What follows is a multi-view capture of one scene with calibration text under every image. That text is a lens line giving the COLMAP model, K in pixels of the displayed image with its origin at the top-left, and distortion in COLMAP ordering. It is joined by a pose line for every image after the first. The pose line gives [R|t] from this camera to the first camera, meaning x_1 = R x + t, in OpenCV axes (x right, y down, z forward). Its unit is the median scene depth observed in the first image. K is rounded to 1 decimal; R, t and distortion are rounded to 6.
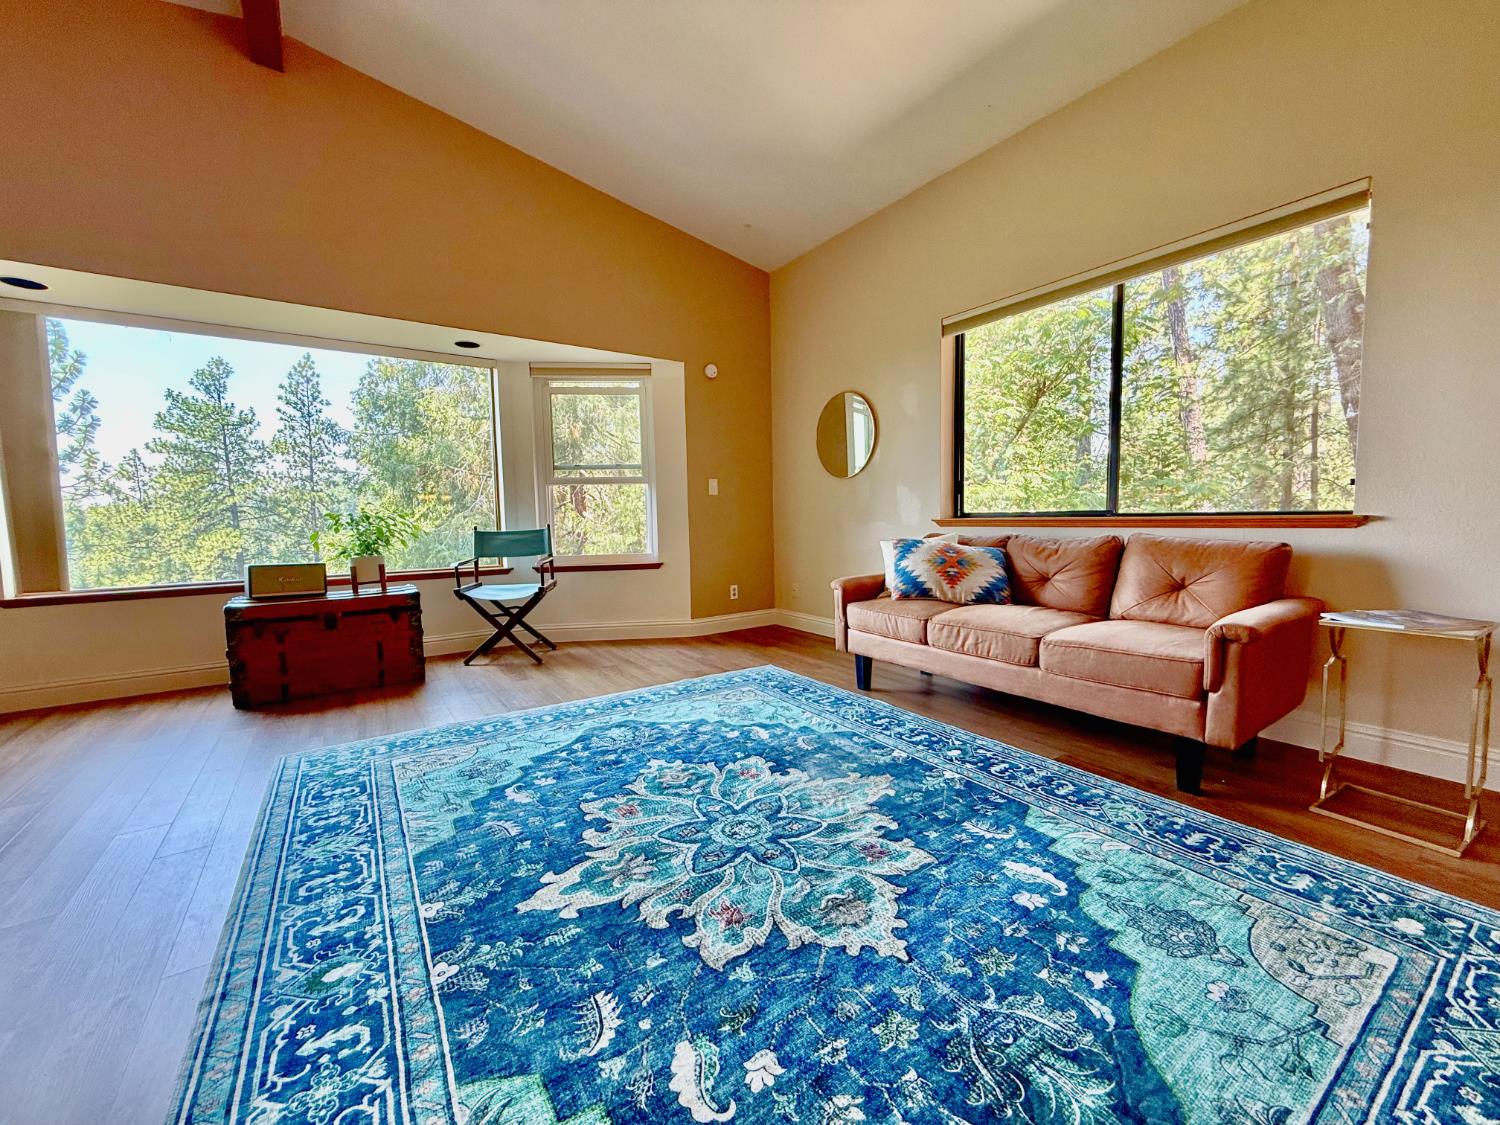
lens RADIAL K [[588.8, 0, 746.7], [0, 588.8, 562.1], [0, 0, 1]] dist [-0.003131, -0.000159]
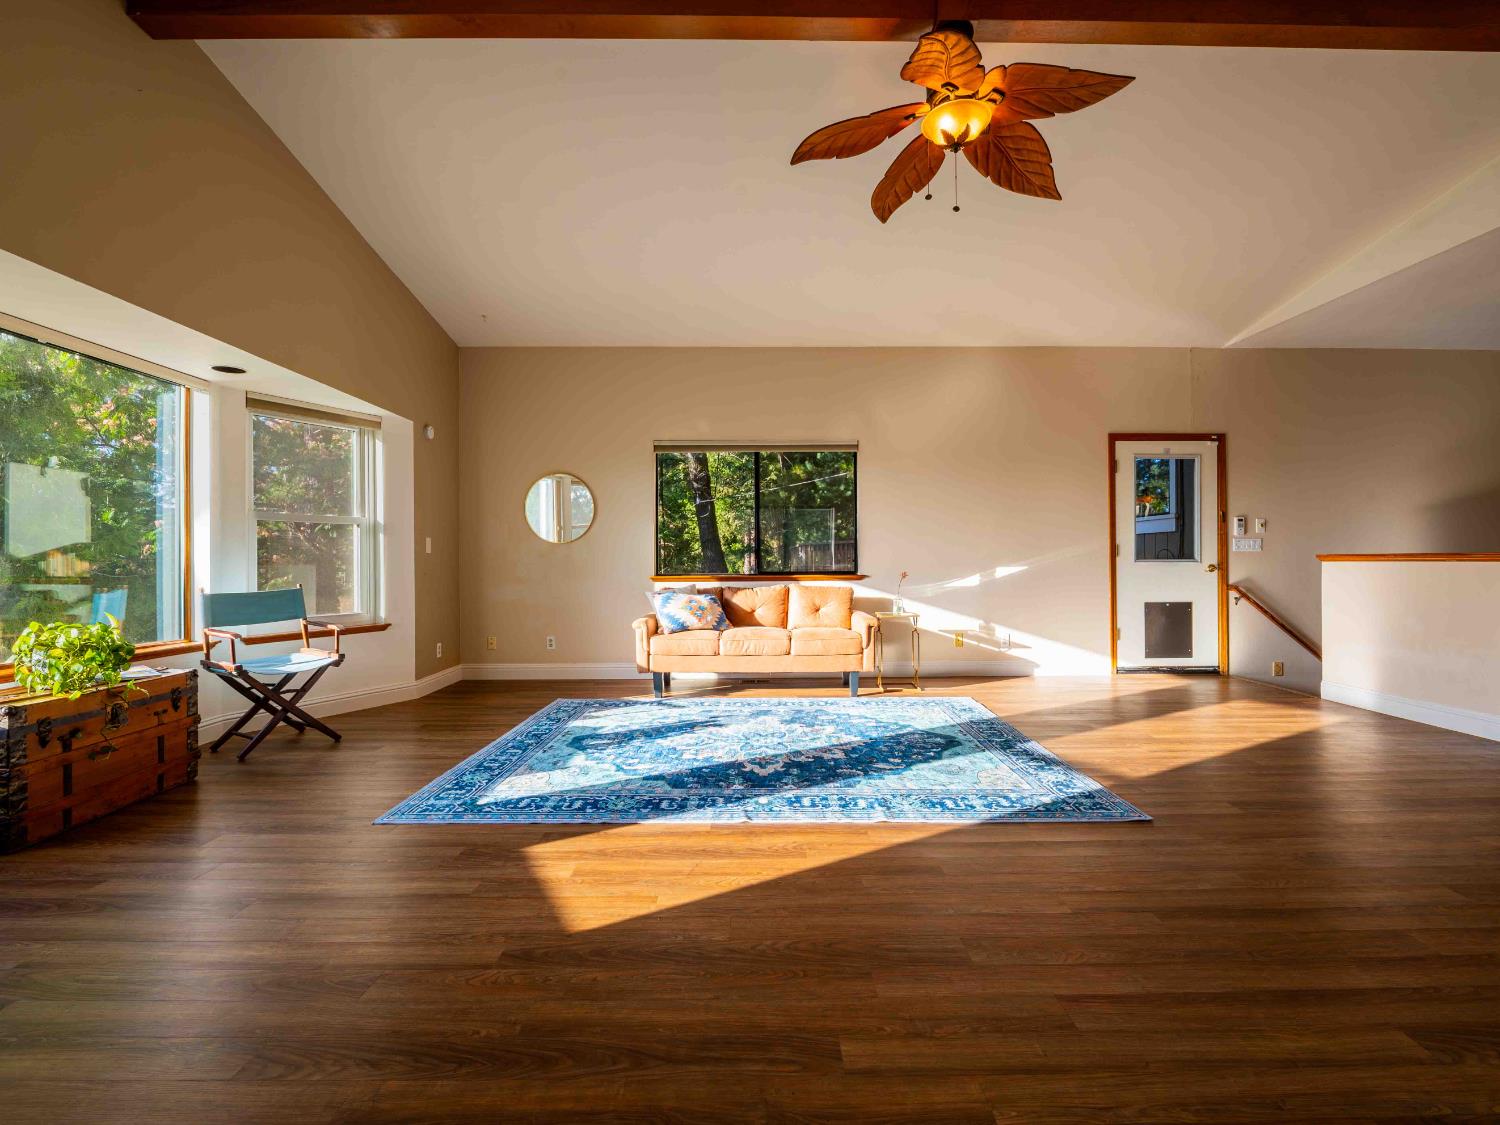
lens RADIAL K [[688.2, 0, 744.5], [0, 688.2, 557.9], [0, 0, 1]] dist [0.004652, -0.001950]
pose [[0.576999, 0.017877, 0.816549, -1.352611], [0.057119, 0.996429, -0.062177, -0.003756], [-0.814745, 0.082517, 0.573918, -0.204926]]
